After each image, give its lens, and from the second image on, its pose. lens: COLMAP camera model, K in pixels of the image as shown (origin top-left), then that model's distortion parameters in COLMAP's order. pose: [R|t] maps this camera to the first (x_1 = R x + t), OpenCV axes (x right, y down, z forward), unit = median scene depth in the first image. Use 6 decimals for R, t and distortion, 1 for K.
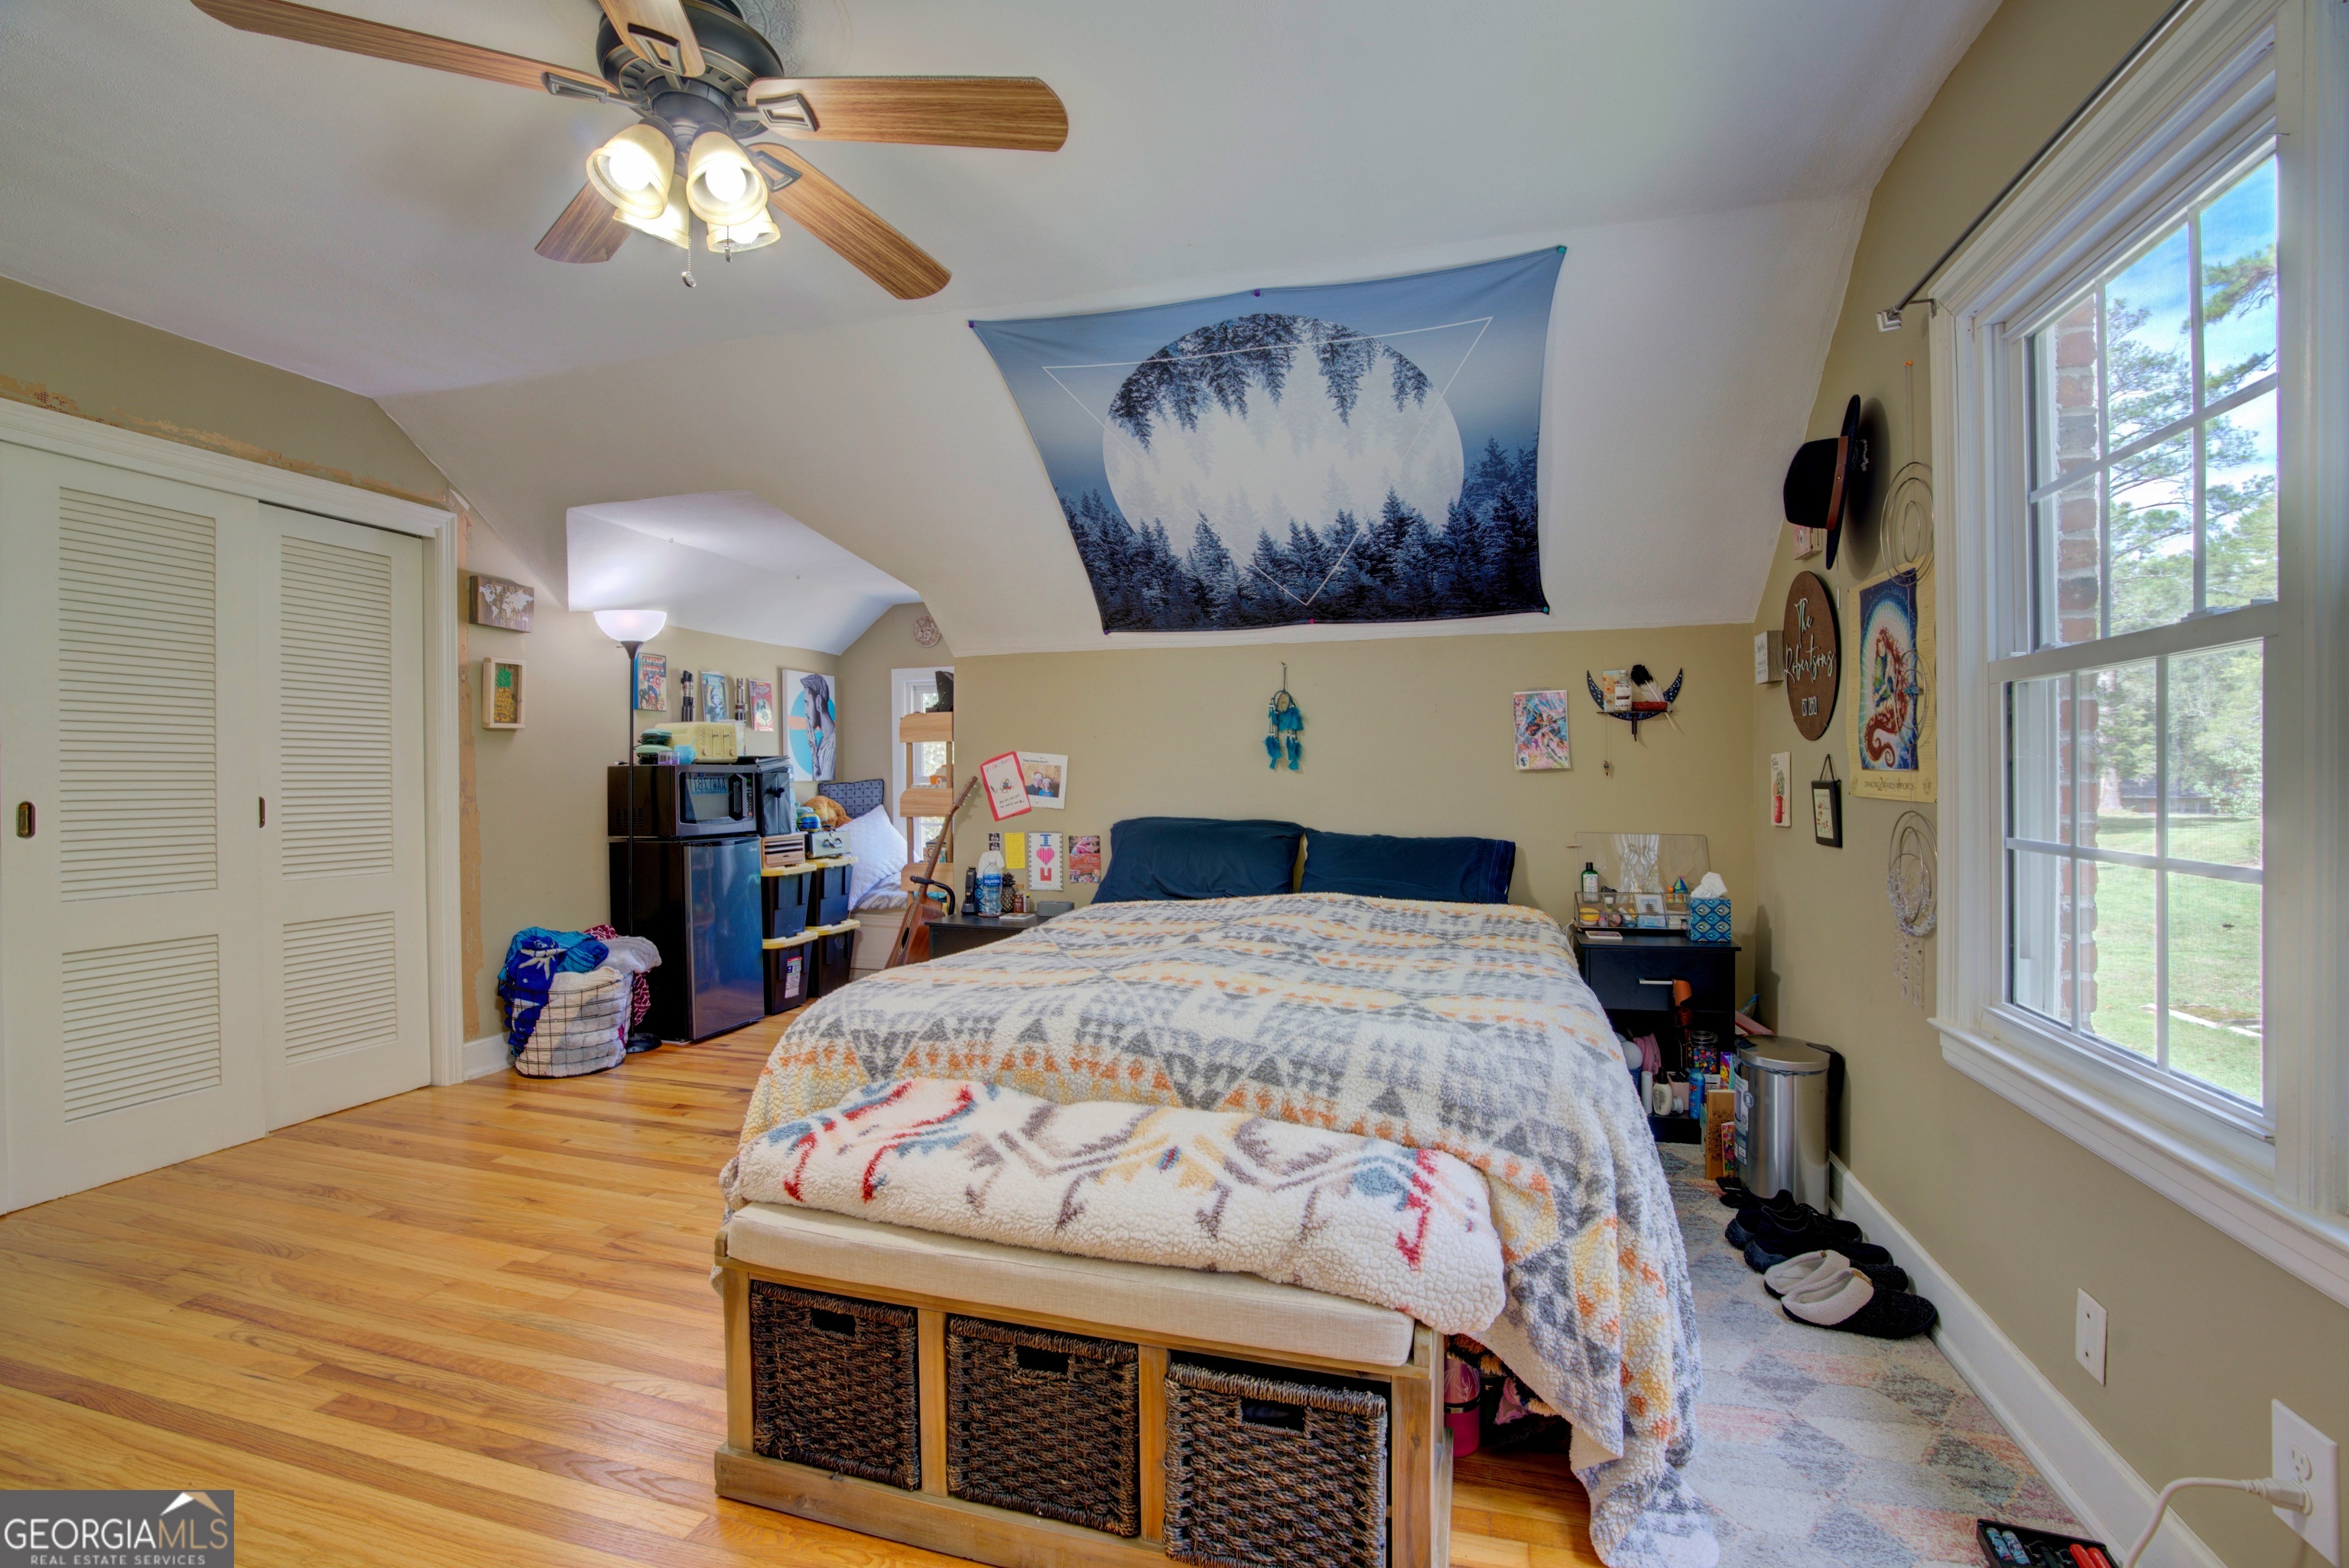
lens RADIAL K [[1074.2, 0, 1161.2], [0, 1074.2, 783.9], [0, 0, 1]] dist [-0.060450, 0.022921]
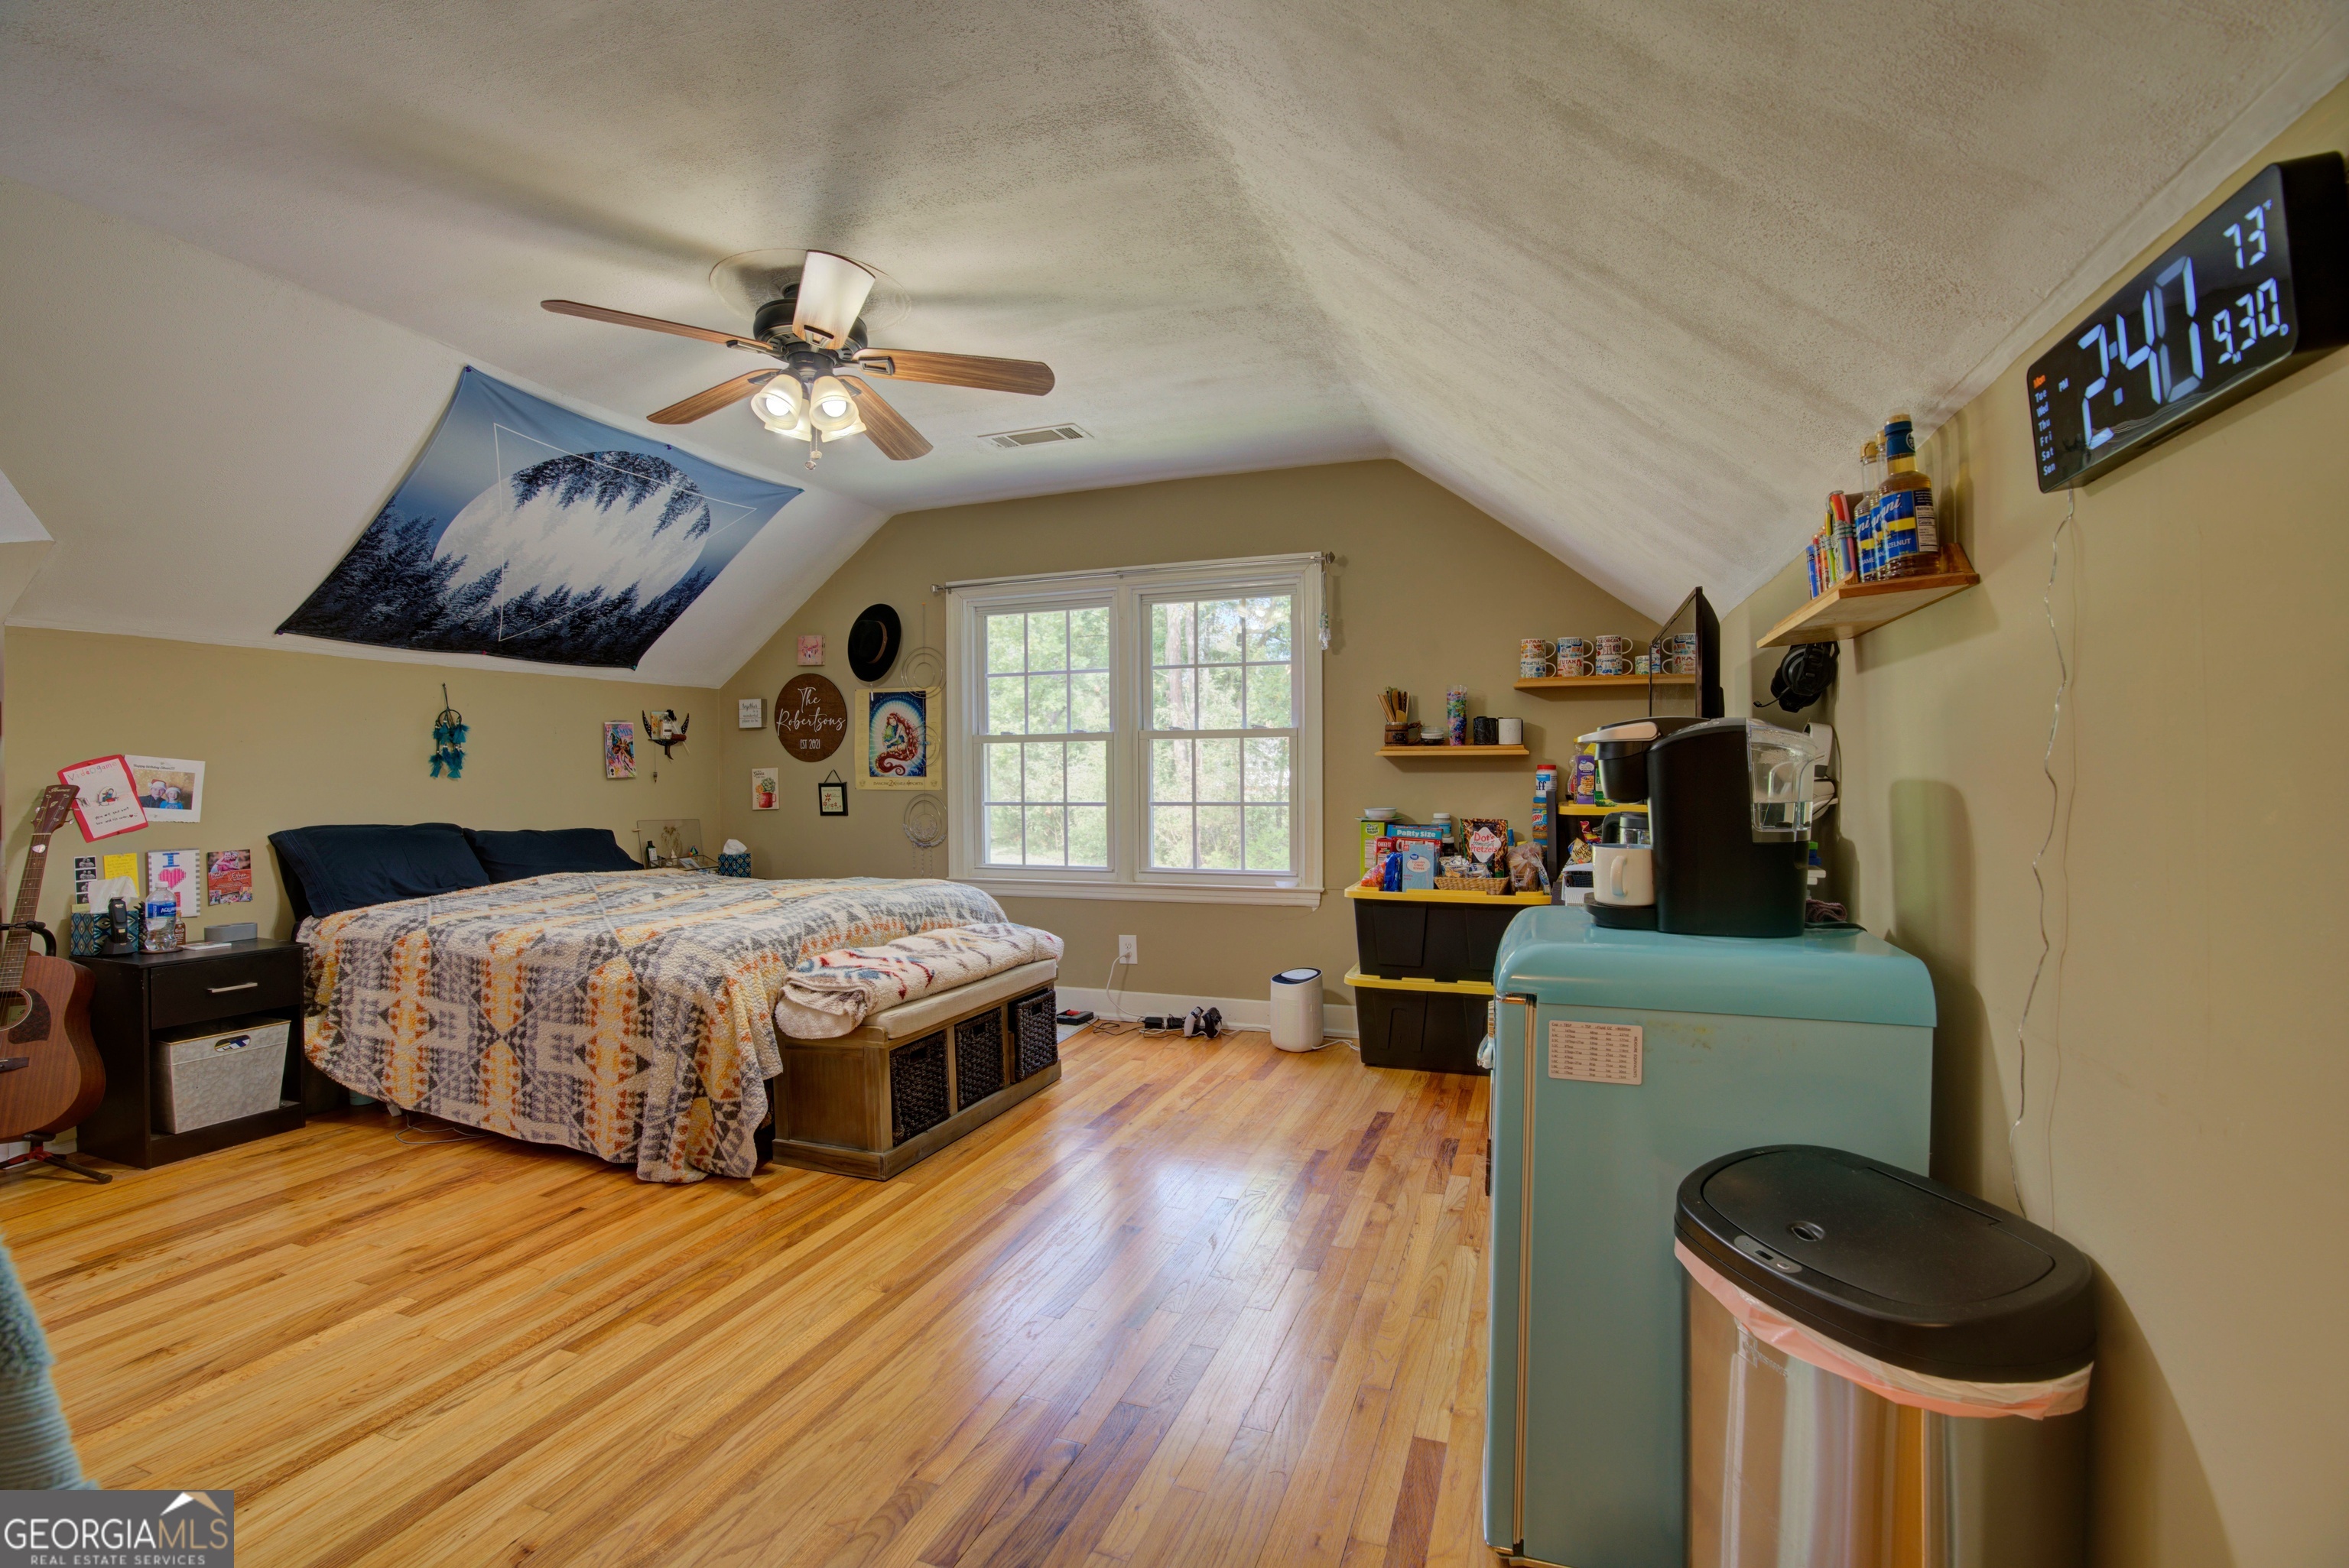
lens RADIAL K [[1074.2, 0, 1170.5], [0, 1074.2, 773.7], [0, 0, 1]] dist [-0.060450, 0.022921]
pose [[0.059964, 0.007031, 0.998176, -1.130593], [0.019552, 0.999775, -0.008217, 0.007910], [-0.998009, 0.020009, 0.059813, 0.203807]]
